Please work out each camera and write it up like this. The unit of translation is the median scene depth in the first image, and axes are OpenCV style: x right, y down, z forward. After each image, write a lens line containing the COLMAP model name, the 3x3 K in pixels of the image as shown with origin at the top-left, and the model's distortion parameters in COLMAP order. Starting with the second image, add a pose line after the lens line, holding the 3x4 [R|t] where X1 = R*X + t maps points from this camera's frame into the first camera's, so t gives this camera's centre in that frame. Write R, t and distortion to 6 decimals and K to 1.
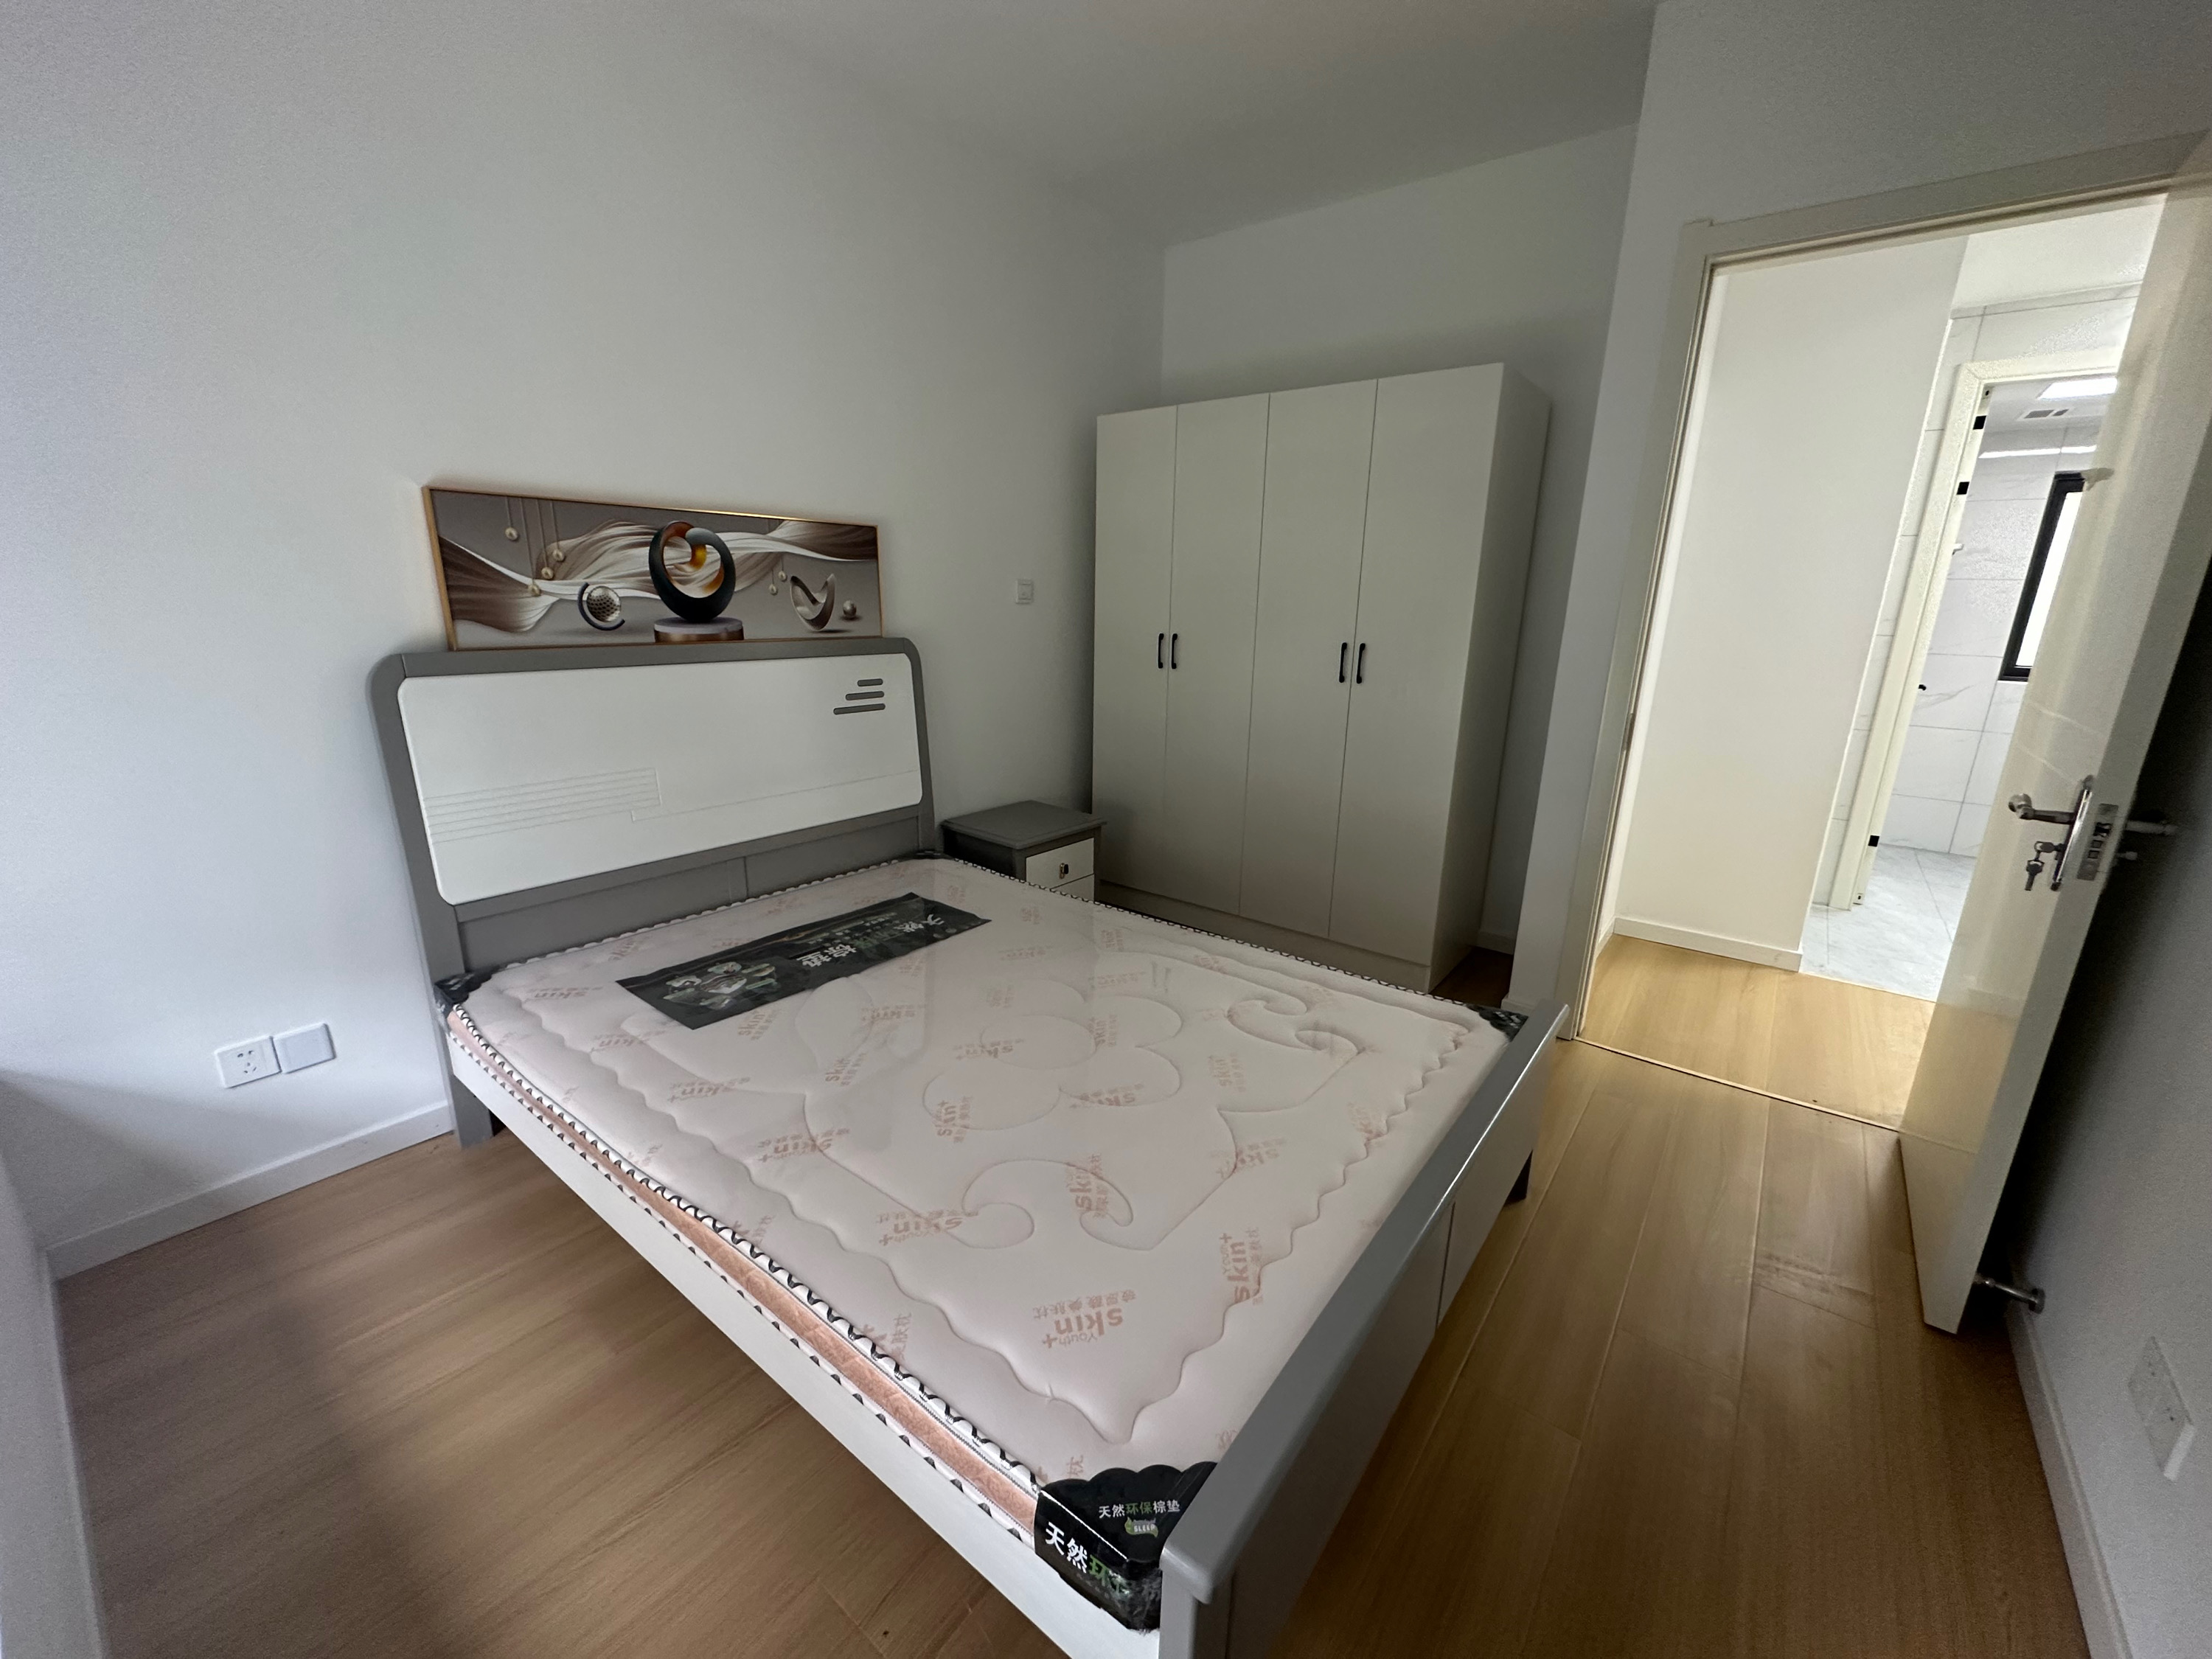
lens RADIAL K [[886.6, 0, 1103.6], [0, 886.6, 828.8], [0, 0, 1]] dist [-0.001520, -0.000123]
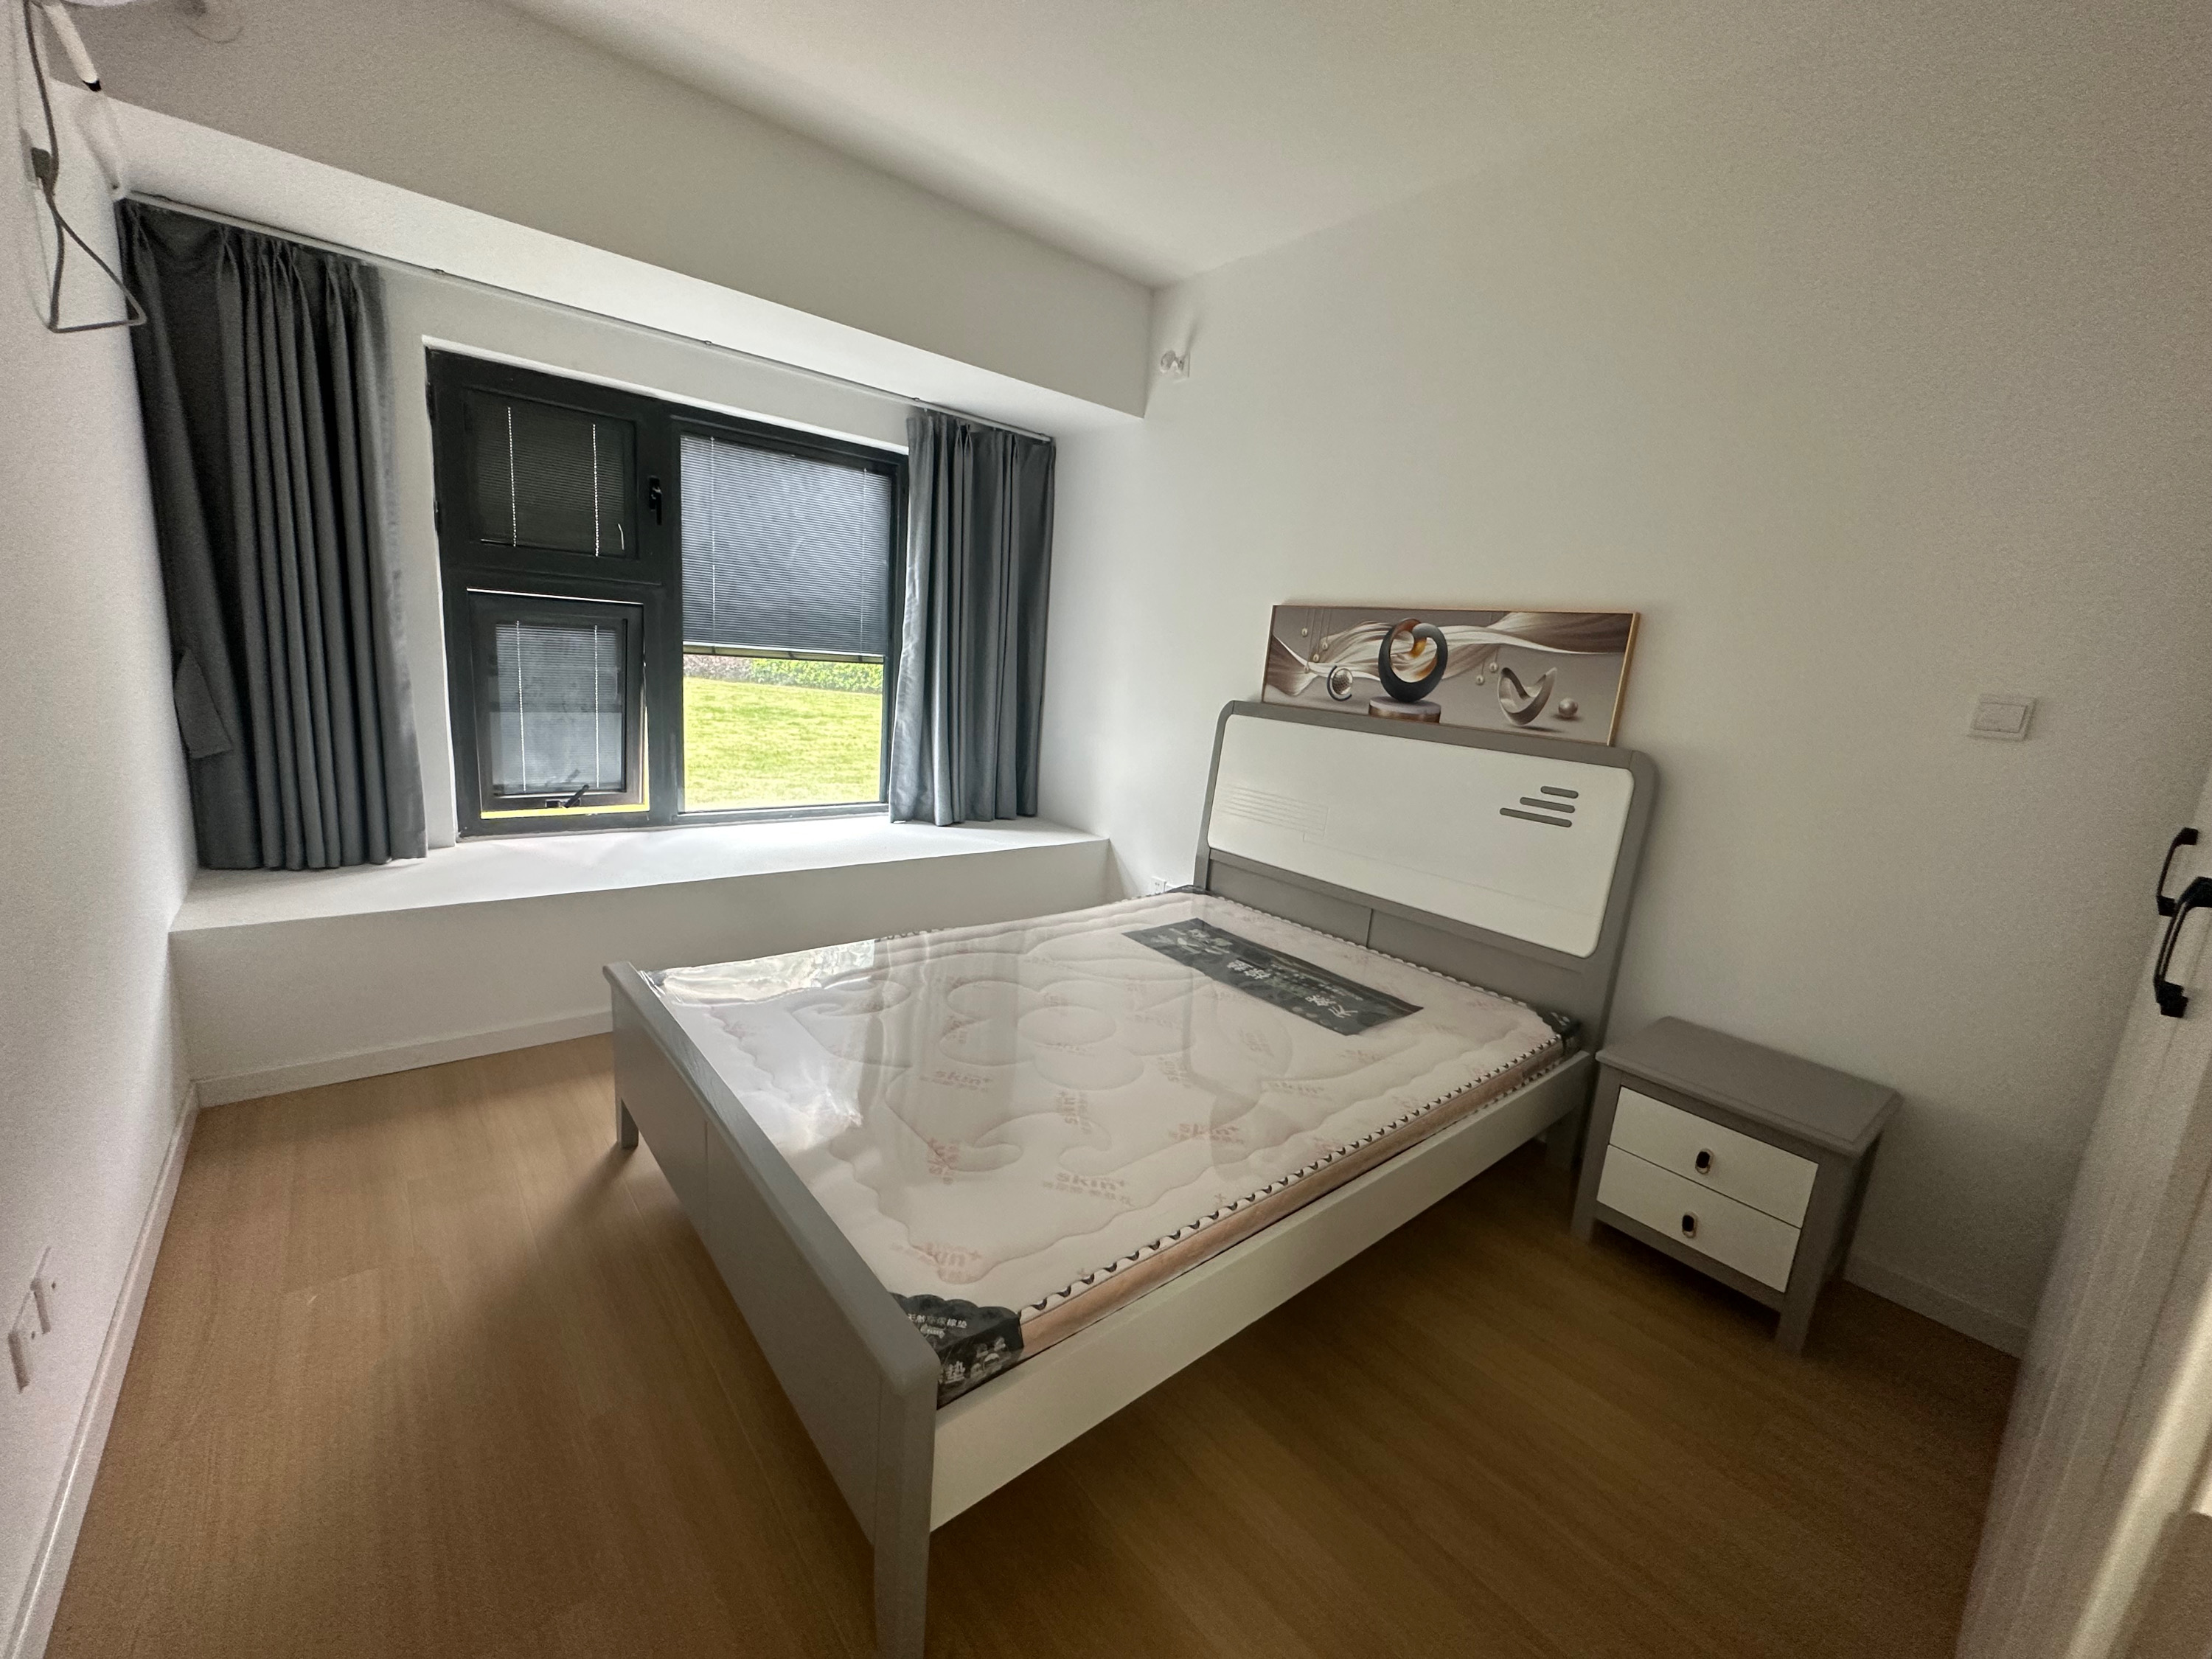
lens RADIAL K [[886.6, 0, 1103.6], [0, 886.6, 828.8], [0, 0, 1]] dist [-0.001520, -0.000123]
pose [[-0.203314, 0.155724, -0.966651, 0.771580], [-0.333223, 0.917332, 0.217865, -0.204076], [0.920666, 0.366405, -0.134616, 0.858507]]
